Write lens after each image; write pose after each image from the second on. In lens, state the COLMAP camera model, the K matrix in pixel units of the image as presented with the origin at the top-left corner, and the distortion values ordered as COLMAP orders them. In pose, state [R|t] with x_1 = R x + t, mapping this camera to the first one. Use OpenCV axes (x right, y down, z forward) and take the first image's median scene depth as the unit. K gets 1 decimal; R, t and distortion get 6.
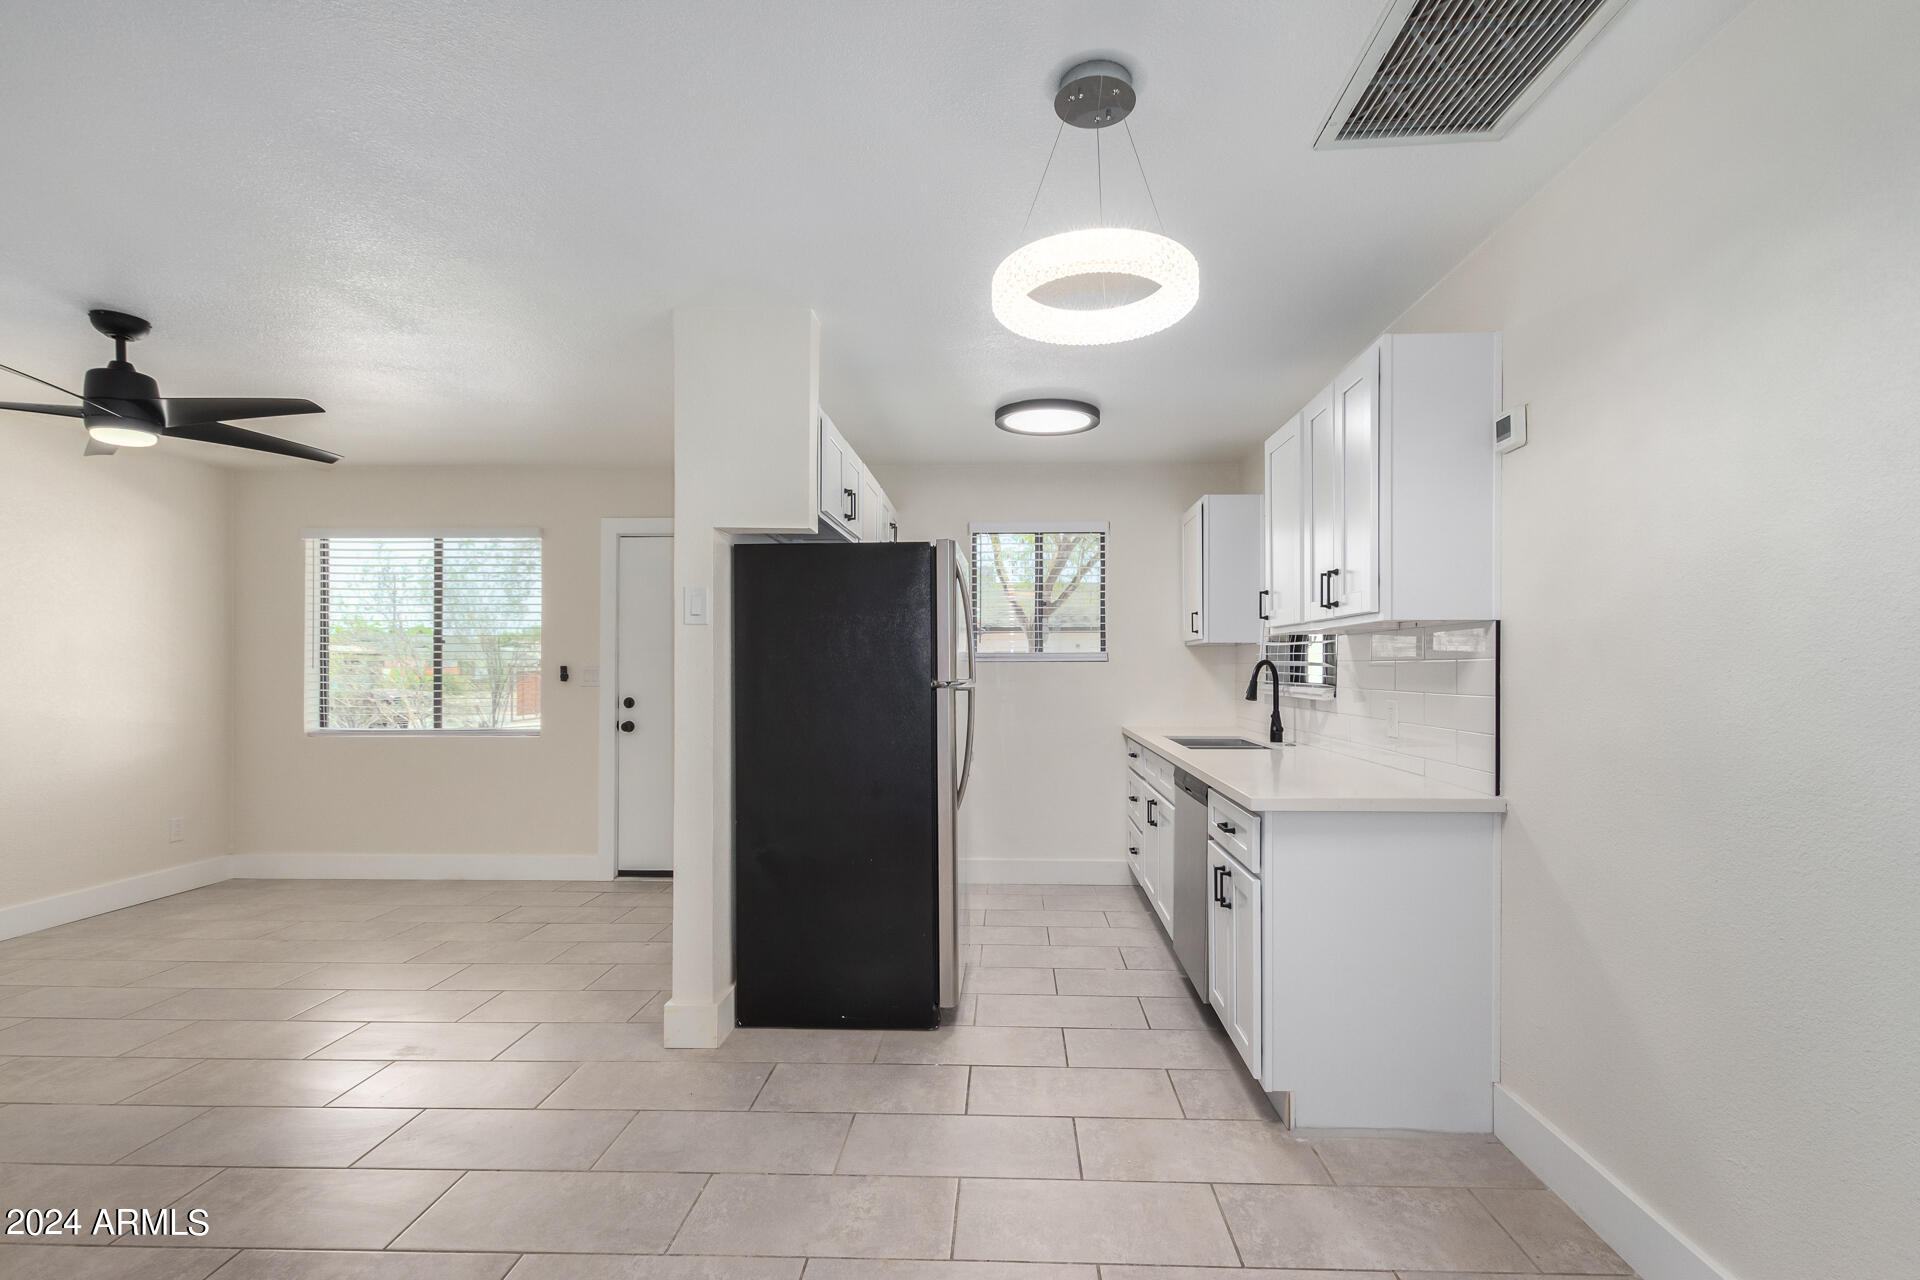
lens RADIAL K [[900.9, 0, 968.2], [0, 900.9, 647.0], [0, 0, 1]] dist [0.008883, -0.001284]
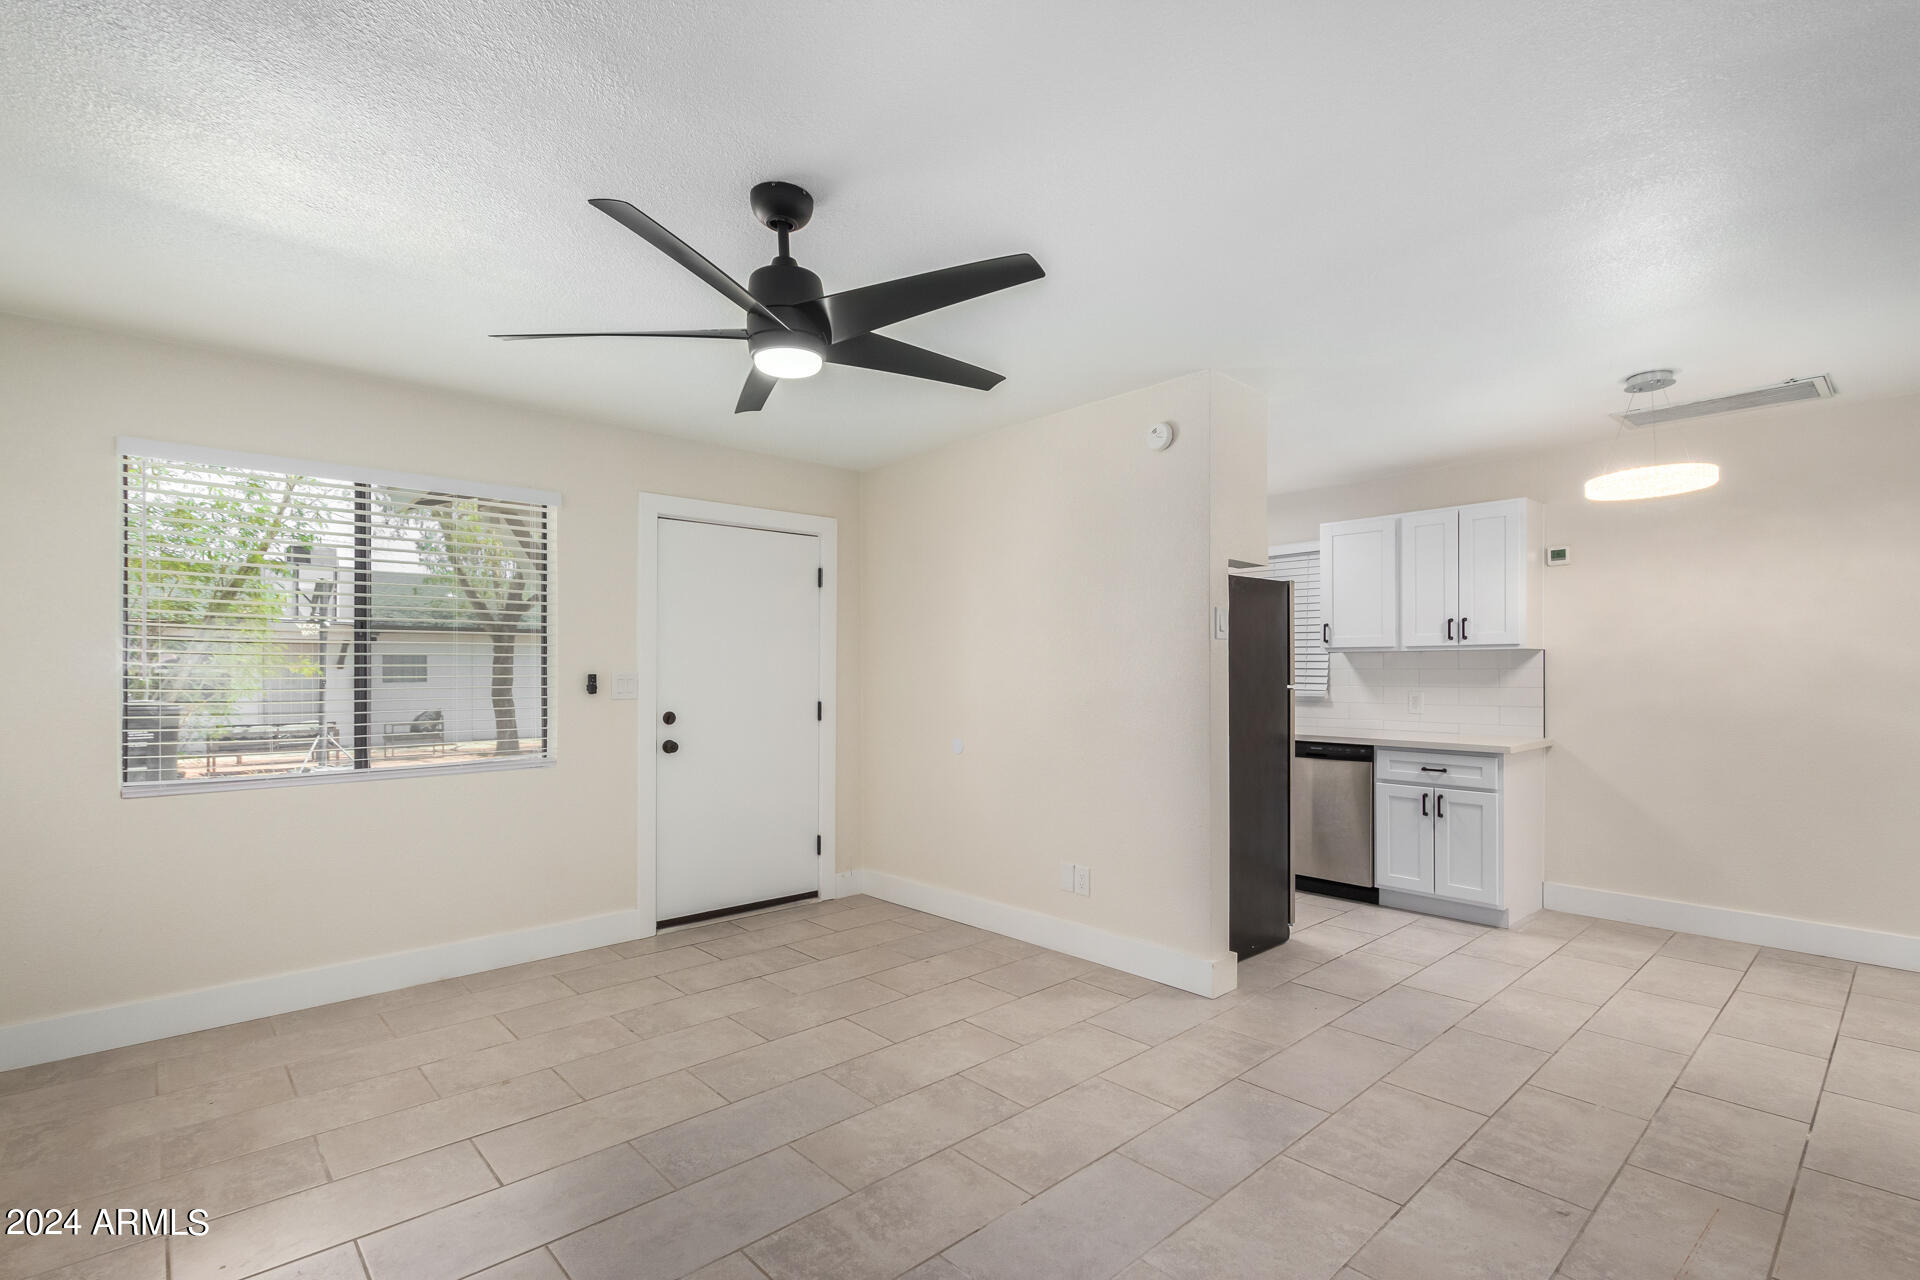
lens RADIAL K [[900.9, 0, 953.4], [0, 900.9, 654.8], [0, 0, 1]] dist [0.008883, -0.001284]
pose [[0.710054, 0.011521, 0.704053, -0.865487], [-0.013437, 0.999906, -0.002811, 0.002433], [-0.704019, -0.007464, 0.710142, 0.251030]]
